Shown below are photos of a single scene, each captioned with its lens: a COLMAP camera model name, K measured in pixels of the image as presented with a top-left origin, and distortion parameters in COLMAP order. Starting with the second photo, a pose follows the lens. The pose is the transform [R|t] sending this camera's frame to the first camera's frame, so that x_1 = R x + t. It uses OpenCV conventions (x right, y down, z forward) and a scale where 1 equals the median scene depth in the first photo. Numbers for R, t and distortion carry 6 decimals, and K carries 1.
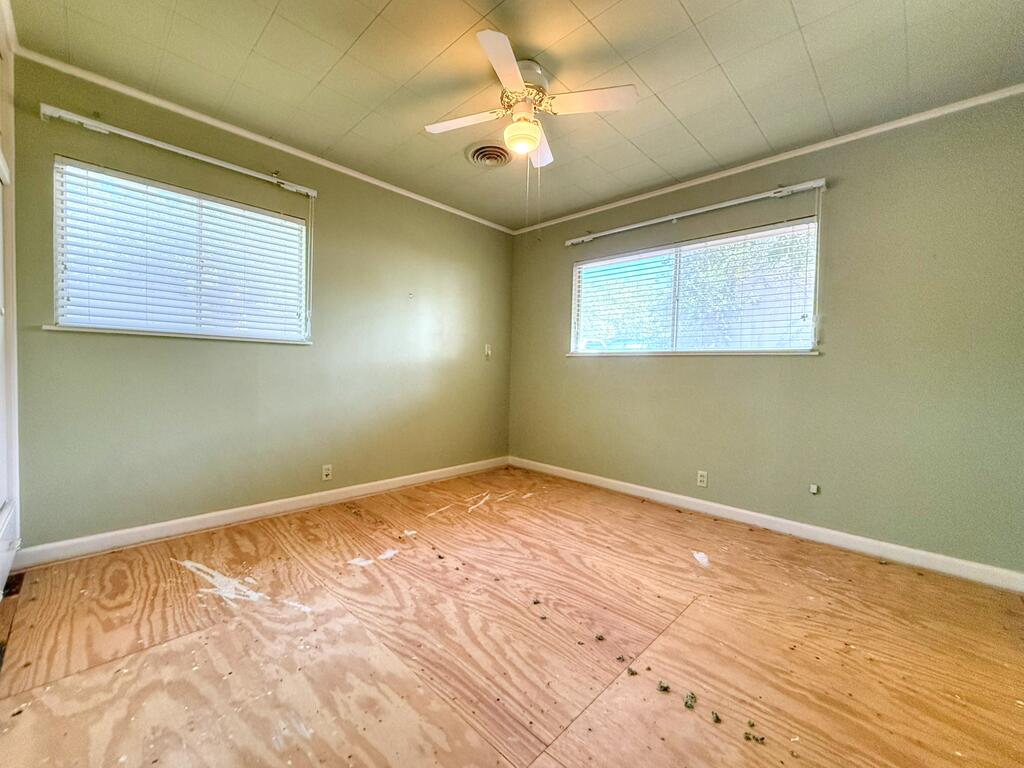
lens RADIAL K [[411.7, 0, 493.2], [0, 411.7, 376.7], [0, 0, 1]] dist [0.000532, 0.000771]
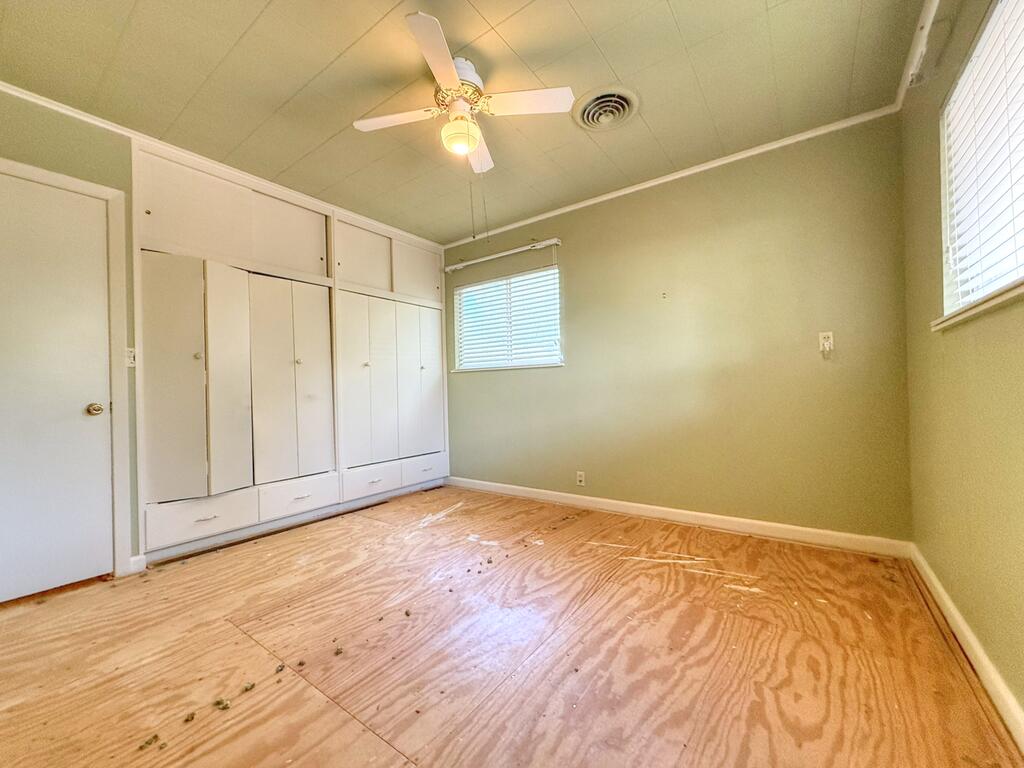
lens RADIAL K [[411.7, 0, 513.4], [0, 411.7, 384.9], [0, 0, 1]] dist [0.000532, 0.000771]
pose [[0.168353, -0.042737, -0.984800, 0.800205], [0.007832, 0.999086, -0.042018, 0.030441], [0.985696, -0.000639, 0.168534, 0.757131]]
